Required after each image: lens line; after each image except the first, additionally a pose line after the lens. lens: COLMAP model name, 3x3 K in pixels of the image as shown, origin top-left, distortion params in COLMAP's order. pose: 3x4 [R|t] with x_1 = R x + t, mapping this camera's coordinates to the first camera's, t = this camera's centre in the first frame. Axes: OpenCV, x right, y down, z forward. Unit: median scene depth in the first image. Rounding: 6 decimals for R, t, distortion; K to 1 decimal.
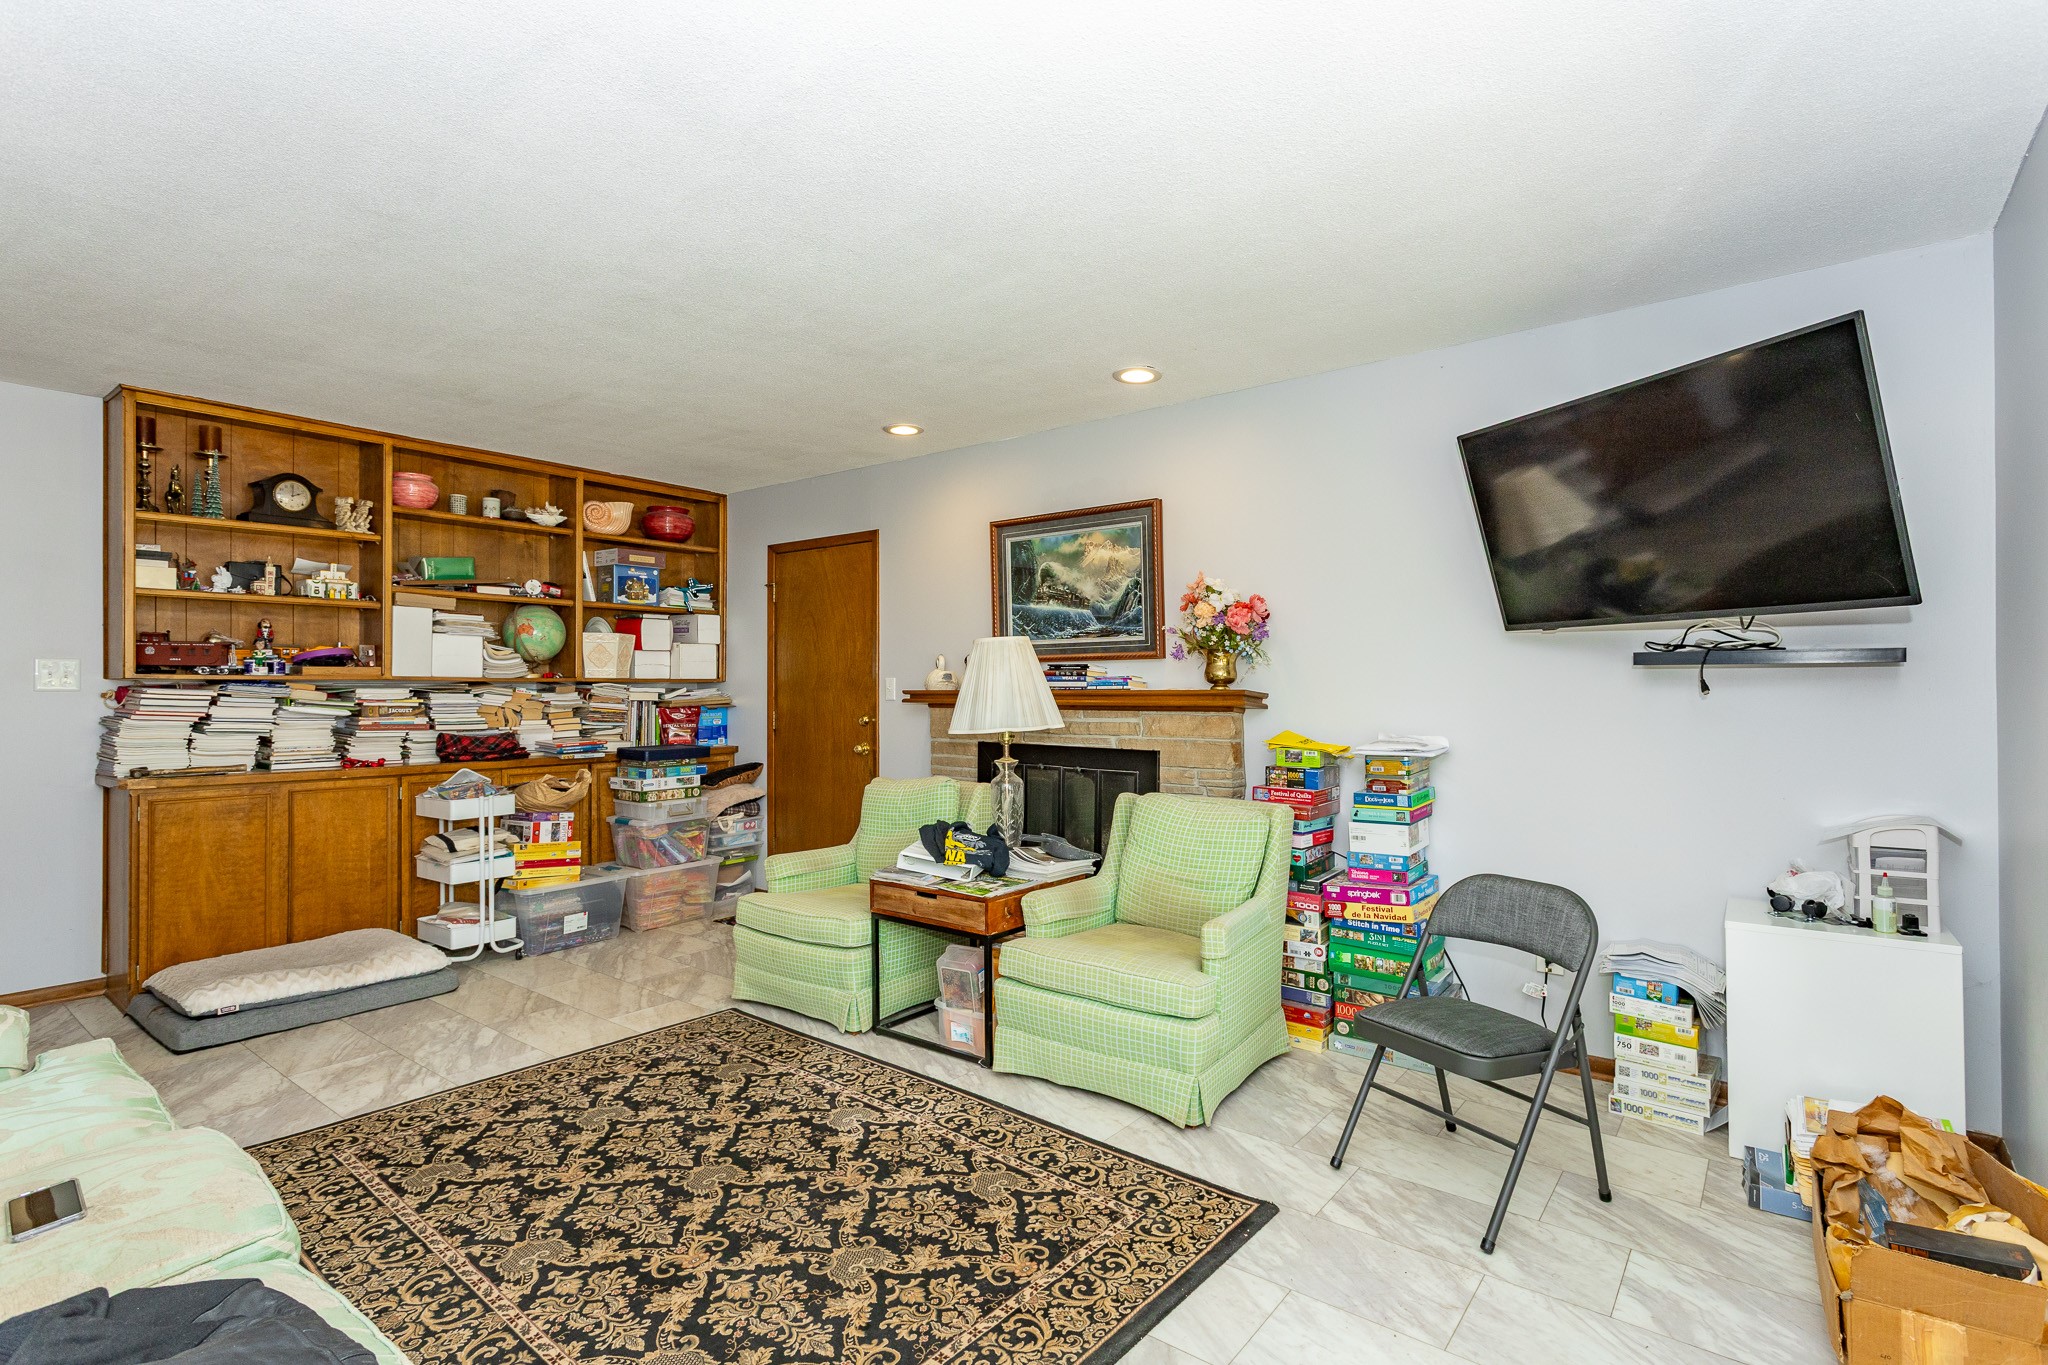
lens RADIAL K [[972.3, 0, 1024.6], [0, 972.3, 680.6], [0, 0, 1]] dist [-0.002236, 0.000937]
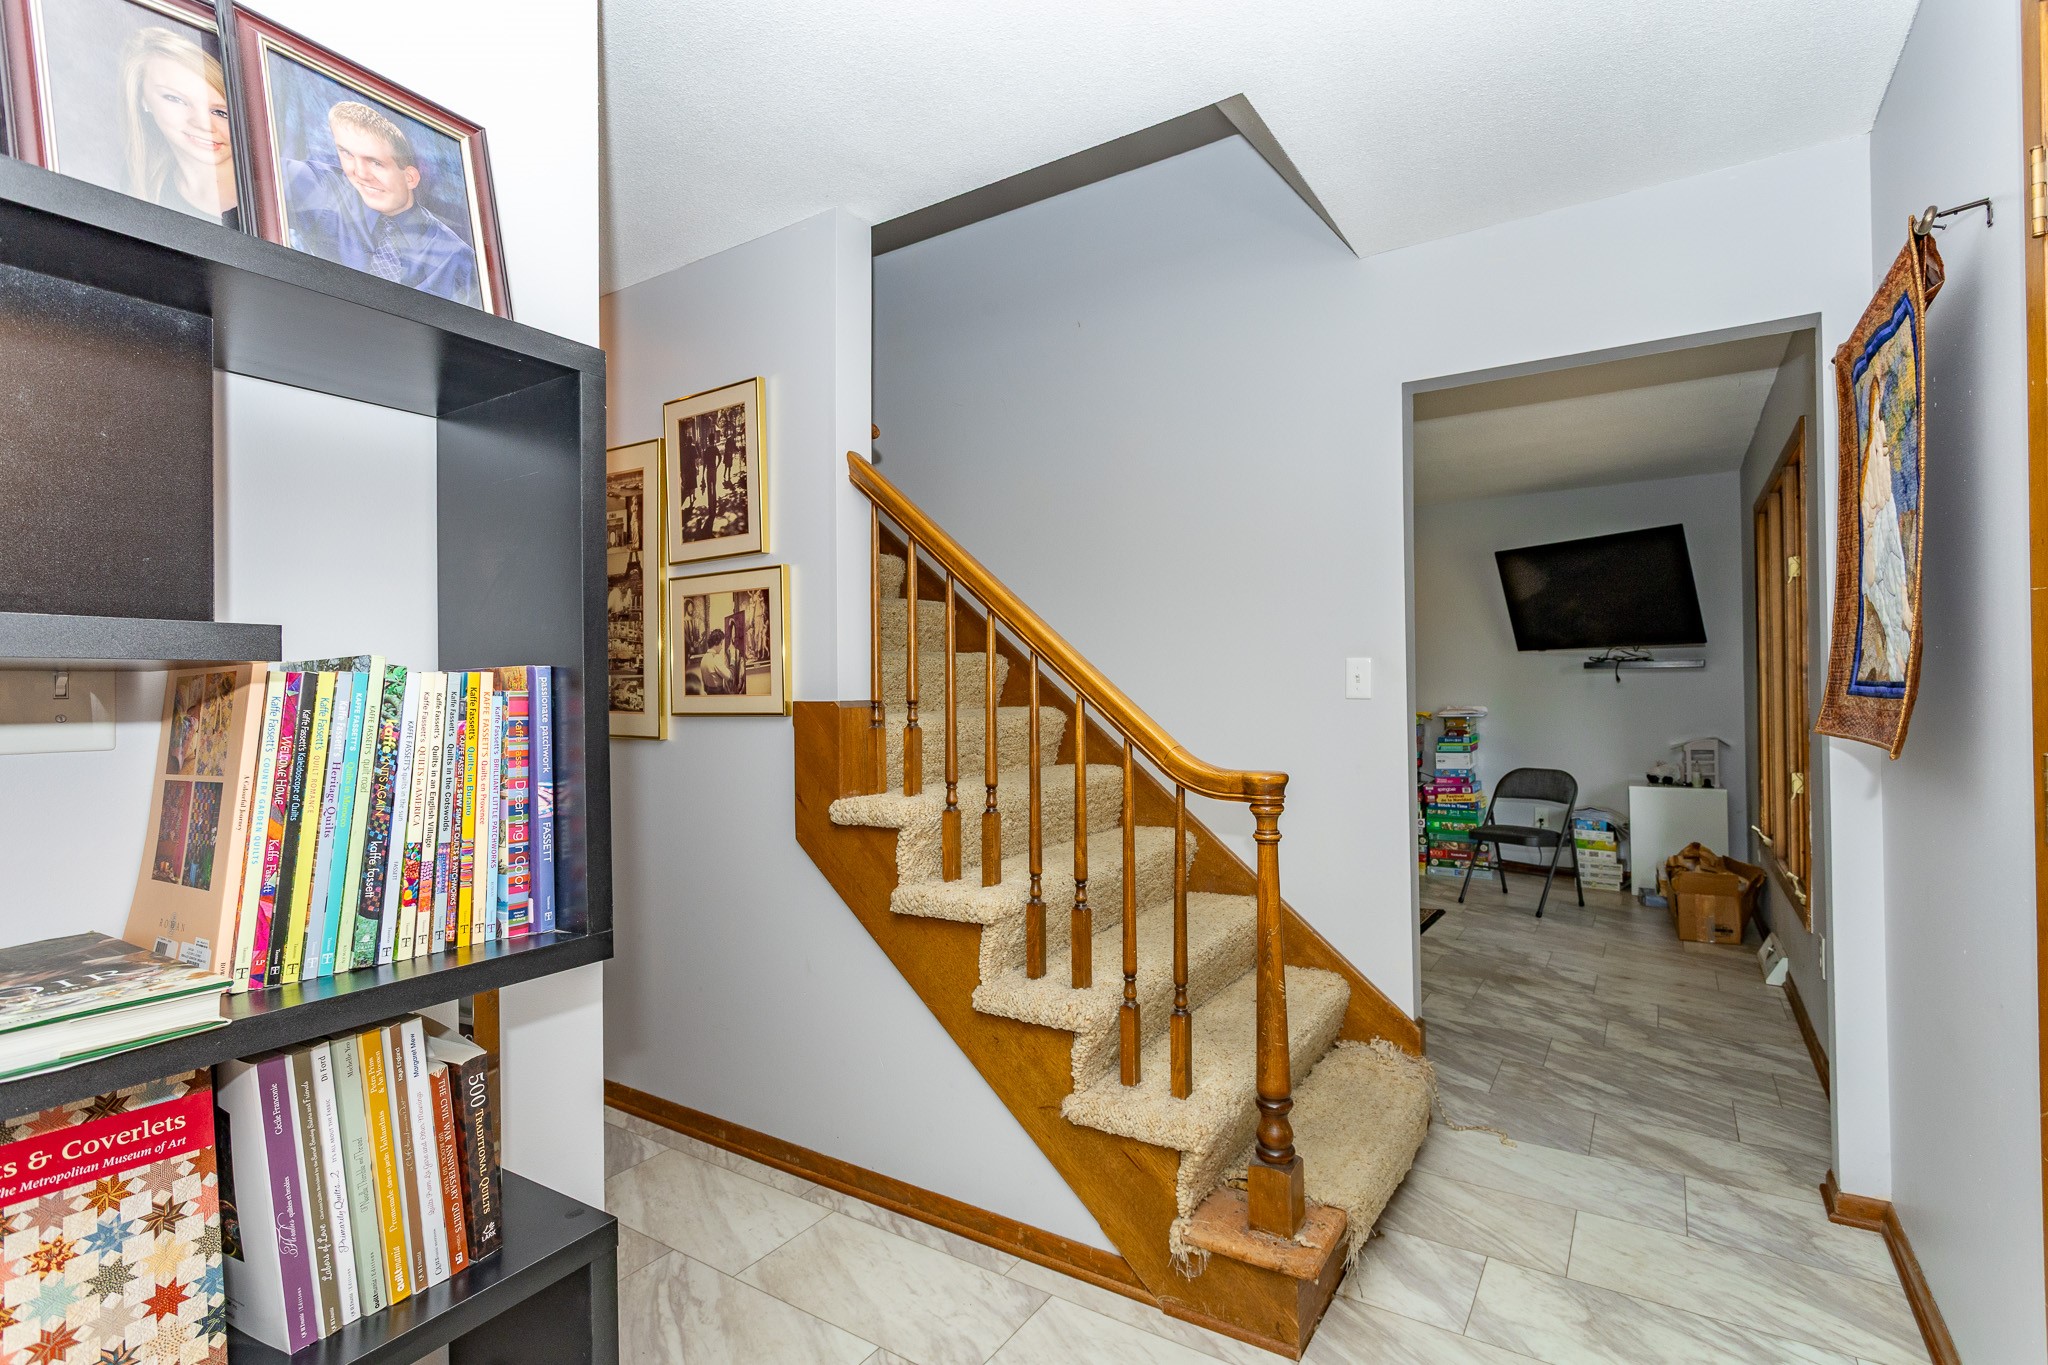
lens RADIAL K [[972.3, 0, 1021.5], [0, 972.3, 681.5], [0, 0, 1]] dist [-0.002236, 0.000937]
pose [[0.995591, -0.003770, 0.093727, -0.787260], [0.004115, 0.999985, -0.003489, 0.013833], [-0.093712, 0.003859, 0.995592, -0.977074]]
